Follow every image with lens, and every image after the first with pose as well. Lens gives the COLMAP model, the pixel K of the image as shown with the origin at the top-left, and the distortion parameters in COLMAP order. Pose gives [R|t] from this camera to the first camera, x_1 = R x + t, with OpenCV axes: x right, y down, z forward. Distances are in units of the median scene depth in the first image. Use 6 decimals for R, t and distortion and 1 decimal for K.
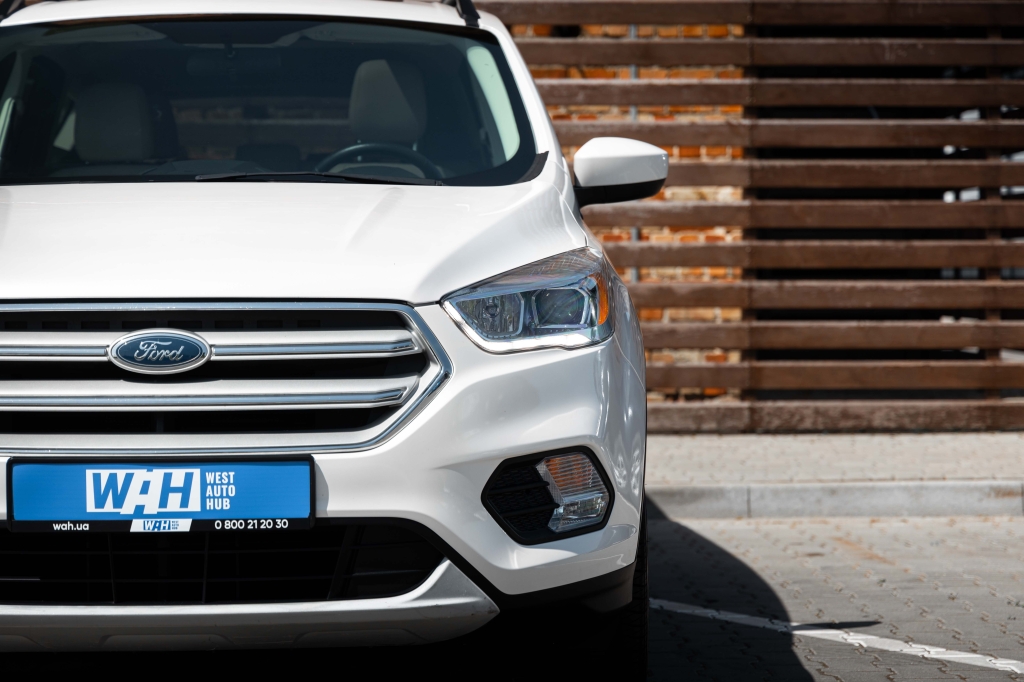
lens RADIAL K [[2522.3, 0, 514.7], [0, 2522.3, 341.8], [0, 0, 1]] dist [-0.007013, 0.000000]
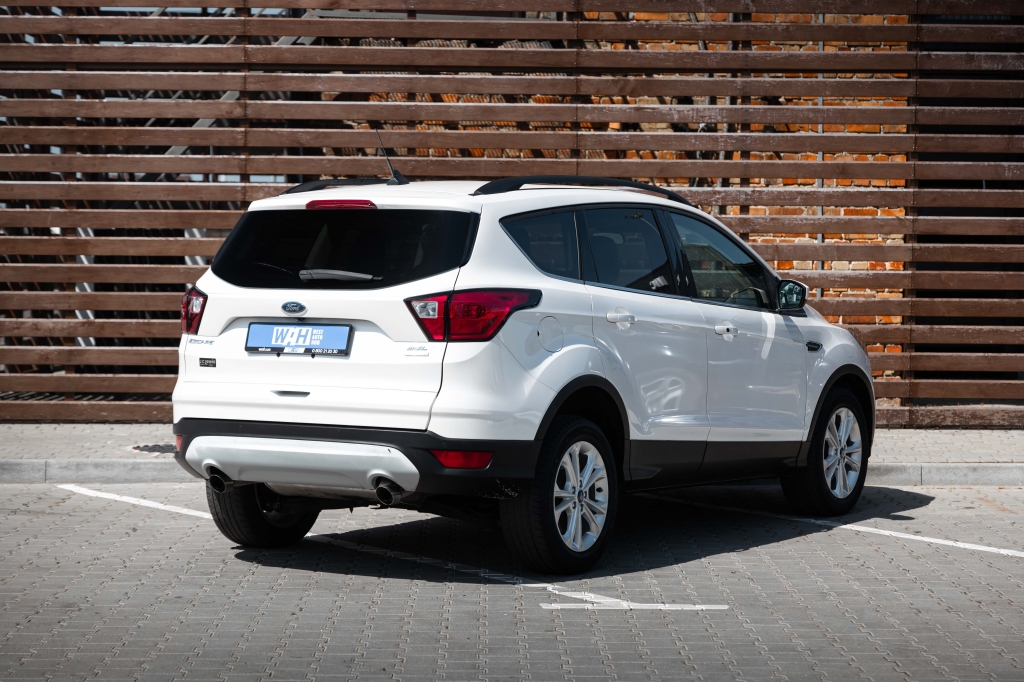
lens RADIAL K [[2503.4, 0, 510.7], [0, 2503.4, 331.5], [0, 0, 1]] dist [0.000175, 0.000000]
pose [[0.999485, 0.012275, -0.029649, -0.119312], [-0.011965, 0.999872, 0.010616, -0.040374], [0.029776, -0.010256, 0.999504, -0.578759]]
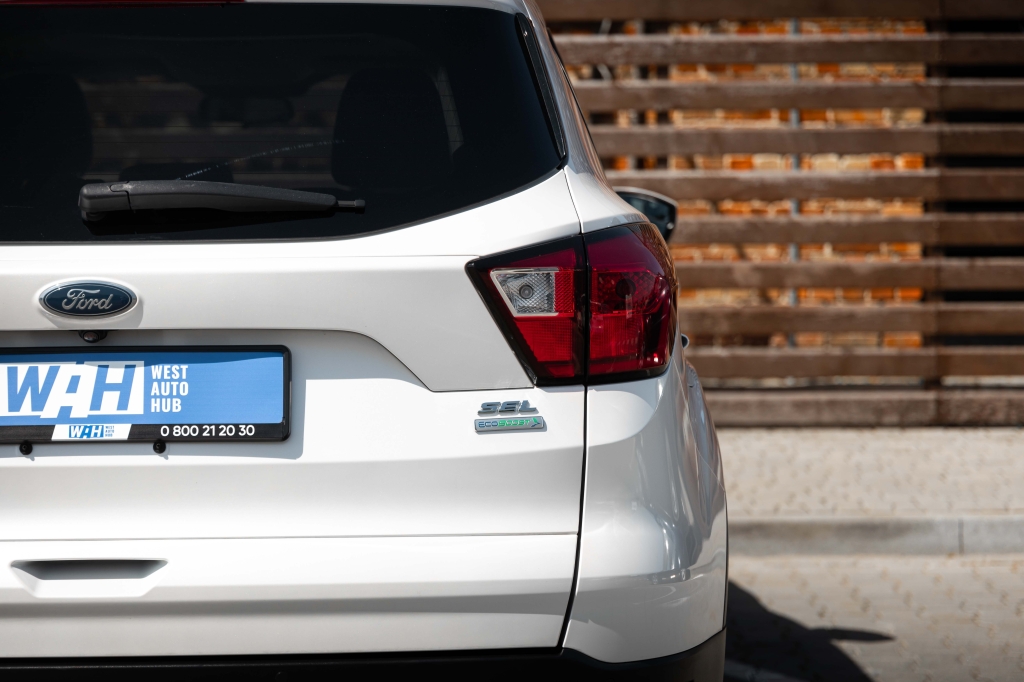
lens RADIAL K [[2503.4, 0, 512.2], [0, 2503.4, 339.8], [0, 0, 1]] dist [0.000175, 0.000000]
pose [[0.999432, 0.001997, -0.033650, -0.034716], [-0.000313, 0.998749, 0.049998, -0.048954], [0.033708, -0.049959, 0.998182, 0.123488]]
